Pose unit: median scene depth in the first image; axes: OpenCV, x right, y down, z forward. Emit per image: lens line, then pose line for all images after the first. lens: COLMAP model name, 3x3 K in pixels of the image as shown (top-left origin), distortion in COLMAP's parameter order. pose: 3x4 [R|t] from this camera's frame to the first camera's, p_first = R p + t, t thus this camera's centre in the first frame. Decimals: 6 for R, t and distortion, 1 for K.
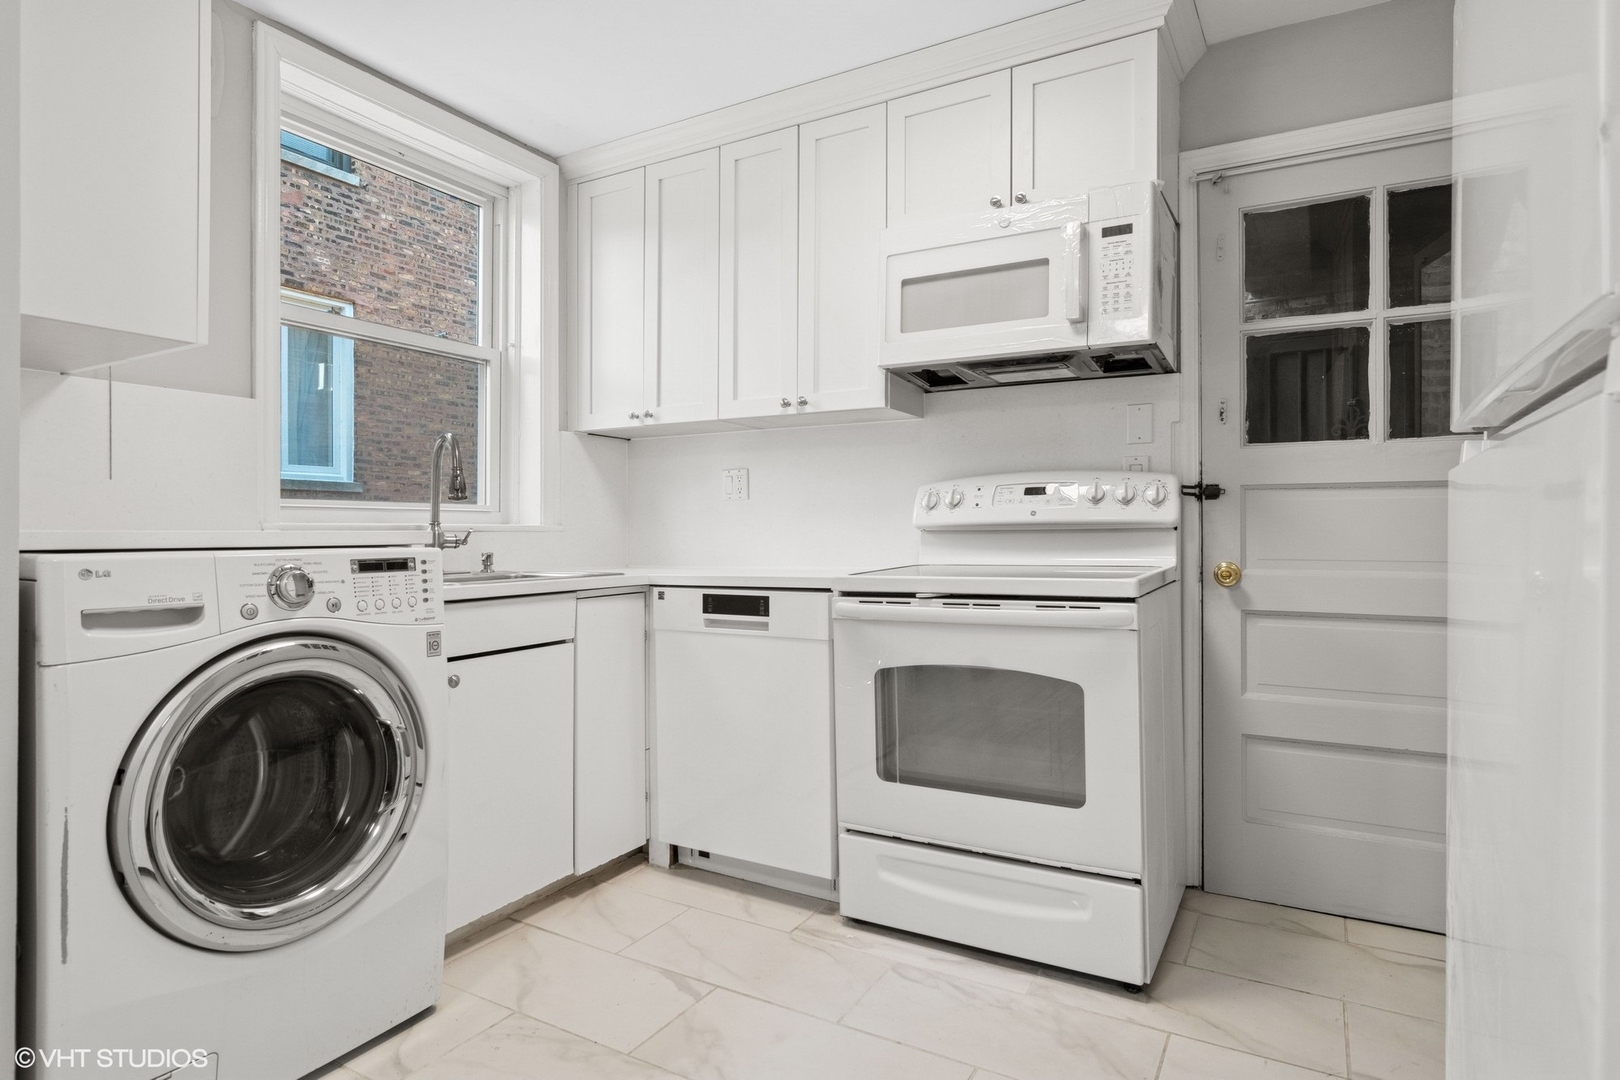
lens RADIAL K [[882.0, 0, 805.3], [0, 882.0, 527.5], [0, 0, 1]] dist [-0.002555, 0.000423]
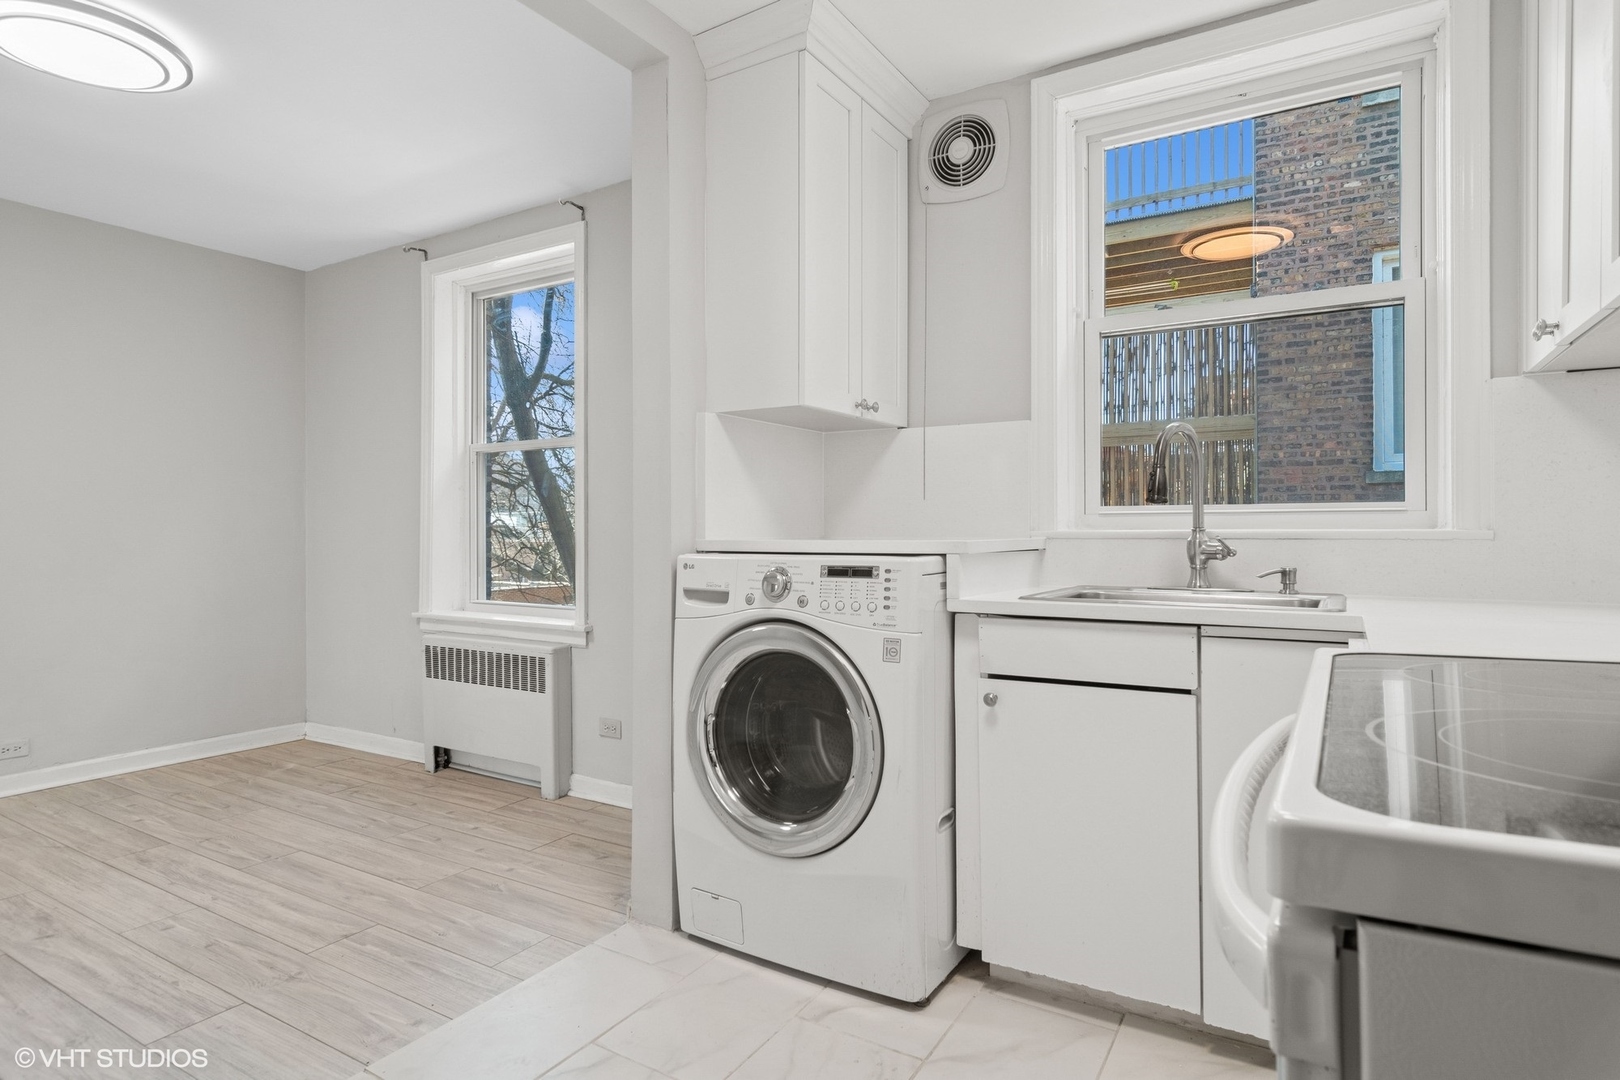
lens RADIAL K [[874.3, 0, 802.7], [0, 874.3, 525.8], [0, 0, 1]] dist [-0.001124, 0.002676]
pose [[-0.023268, -0.003059, -0.999725, 0.505500], [0.007367, 0.999968, -0.003231, -0.010079], [0.999702, -0.007440, -0.023245, 0.759813]]
